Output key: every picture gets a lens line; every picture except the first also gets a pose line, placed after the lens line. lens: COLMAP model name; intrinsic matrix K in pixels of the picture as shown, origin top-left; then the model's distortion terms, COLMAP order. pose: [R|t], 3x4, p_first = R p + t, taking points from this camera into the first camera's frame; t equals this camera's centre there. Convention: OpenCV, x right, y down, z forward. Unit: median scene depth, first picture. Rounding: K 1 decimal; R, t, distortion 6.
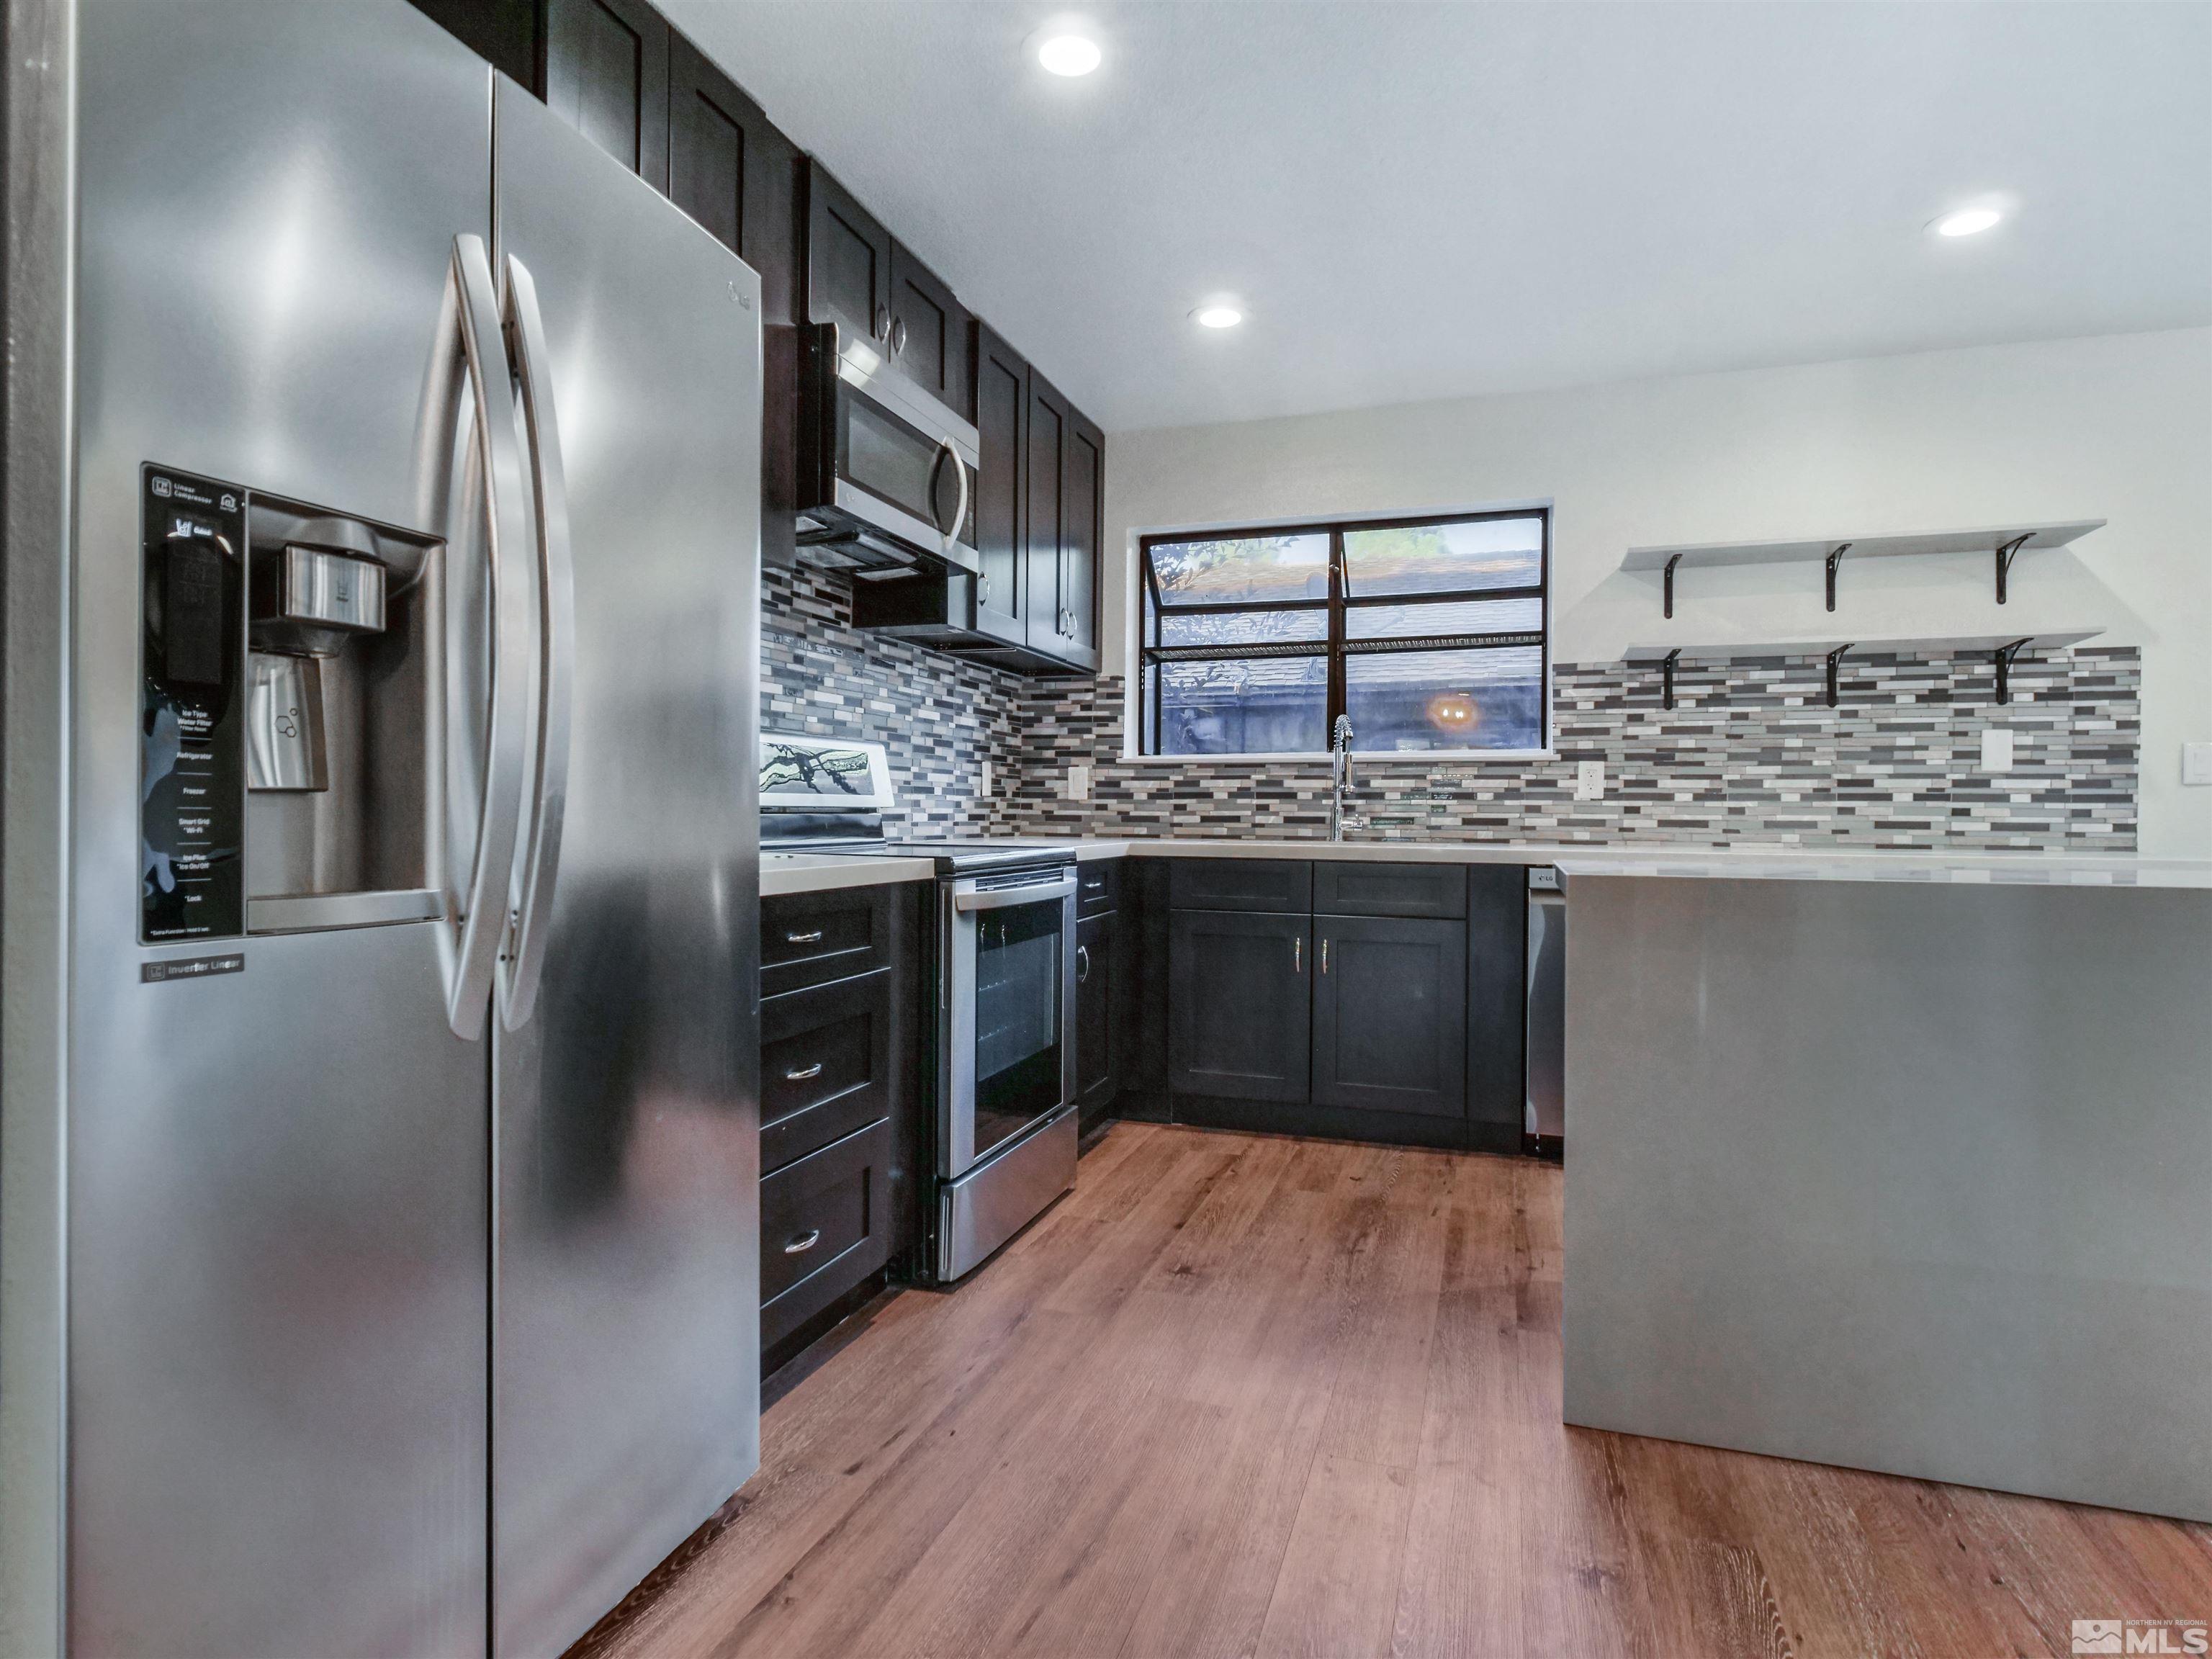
lens RADIAL K [[1193.5, 0, 1097.4], [0, 1193.5, 834.8], [0, 0, 1]] dist [-0.001666, -0.002554]
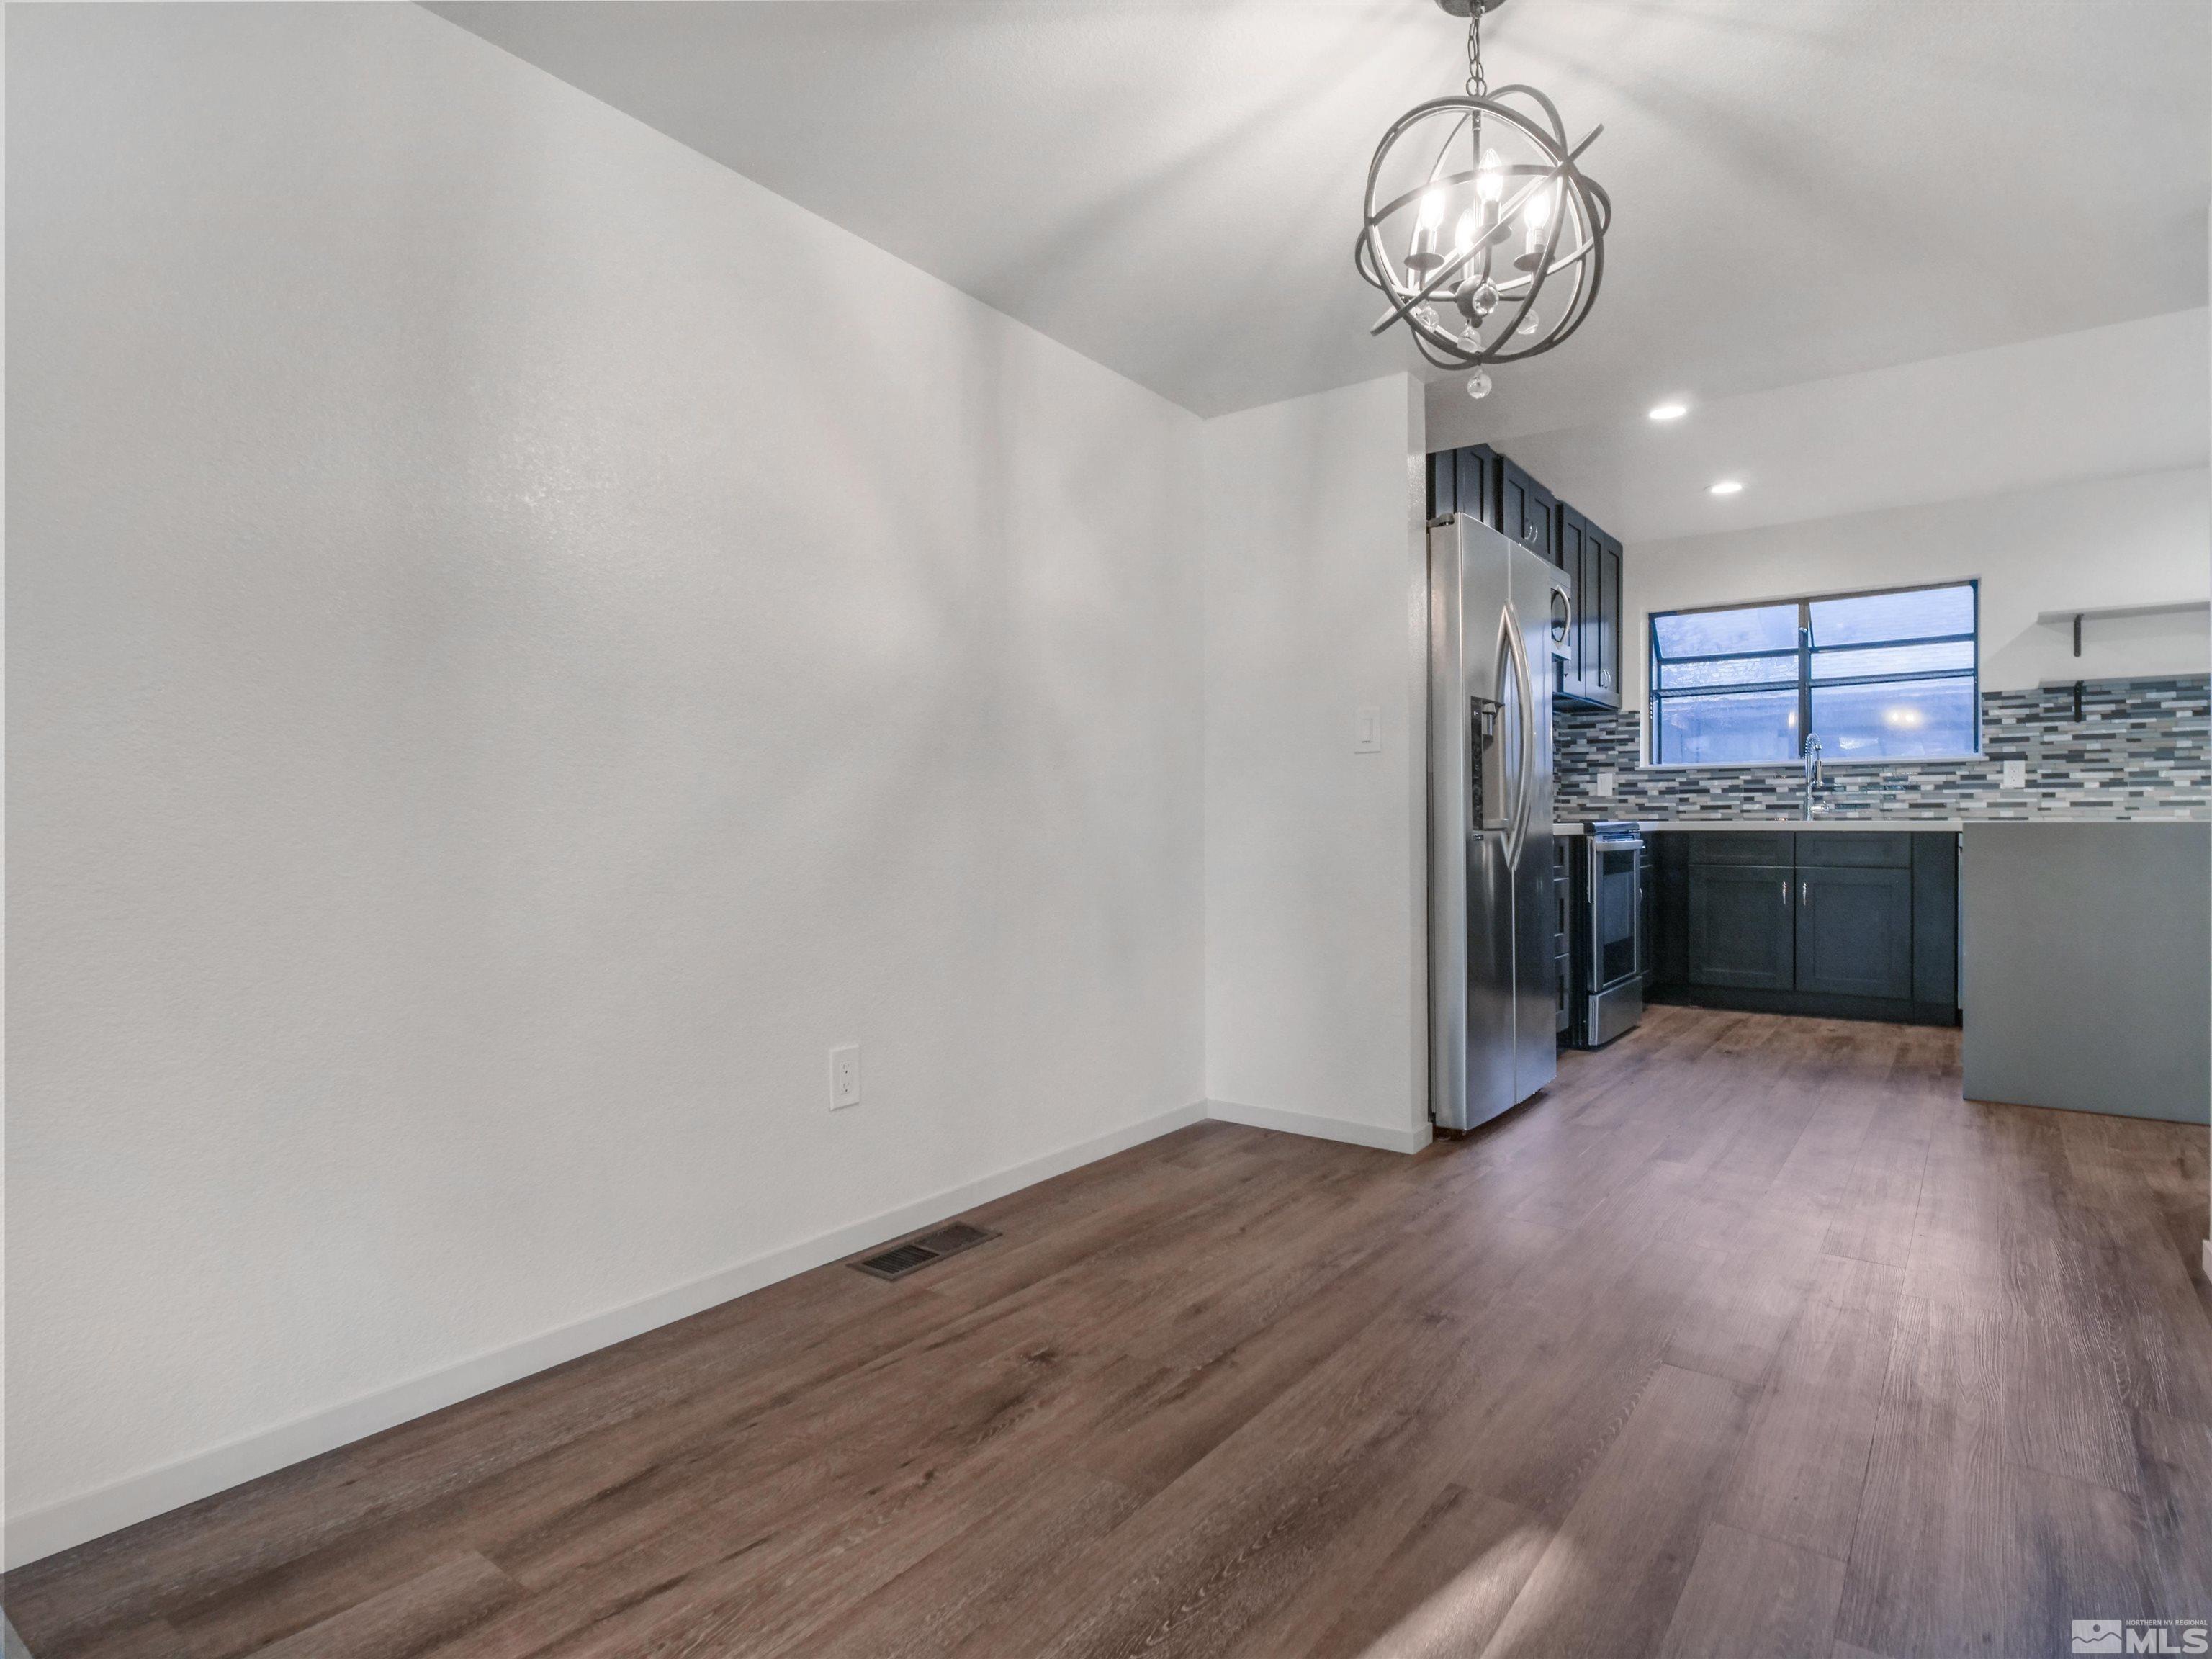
lens RADIAL K [[1193.5, 0, 1097.4], [0, 1193.5, 834.8], [0, 0, 1]] dist [-0.001666, -0.002554]
pose [[0.951665, -0.008905, -0.307008, -0.184879], [0.006203, 0.999933, -0.009776, 0.032778], [0.307075, 0.007399, 0.951657, -0.670630]]
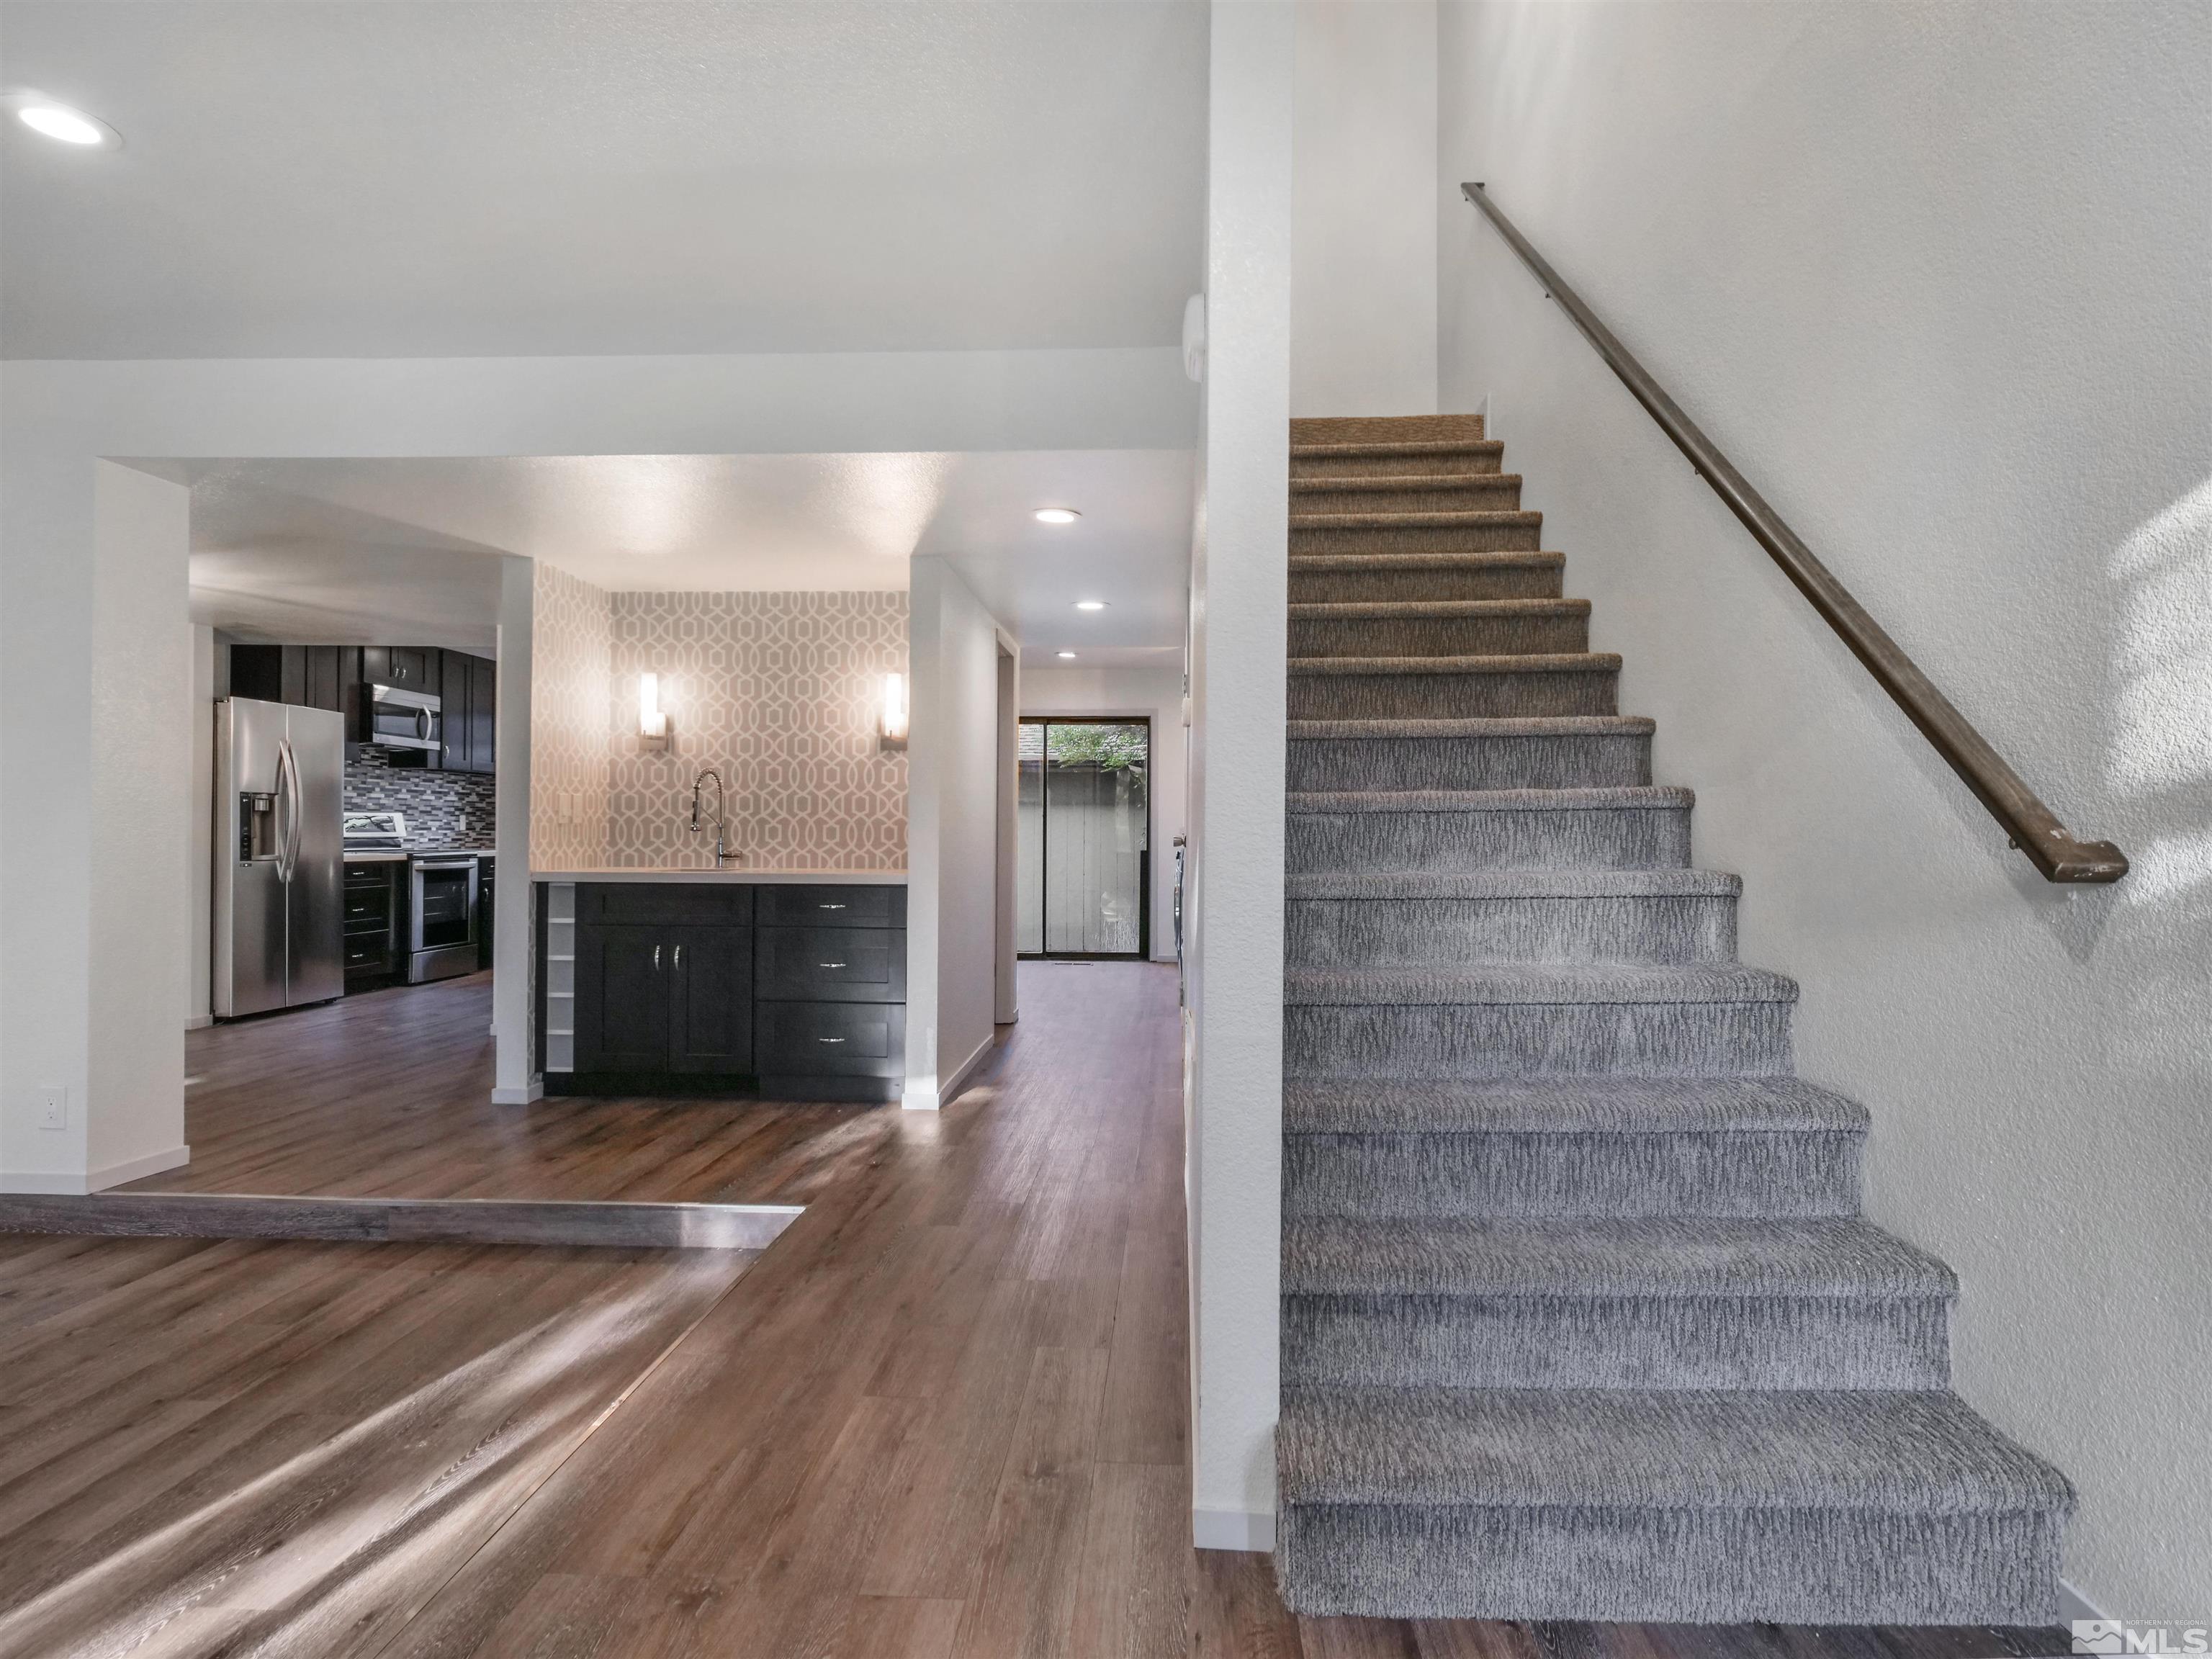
lens RADIAL K [[1193.5, 0, 1097.4], [0, 1193.5, 834.8], [0, 0, 1]] dist [-0.001666, -0.002554]
pose [[0.963700, -0.004199, 0.266956, 0.513518], [0.007750, 0.999895, -0.012252, 0.014598], [-0.266876, 0.013877, 0.963631, -1.667442]]
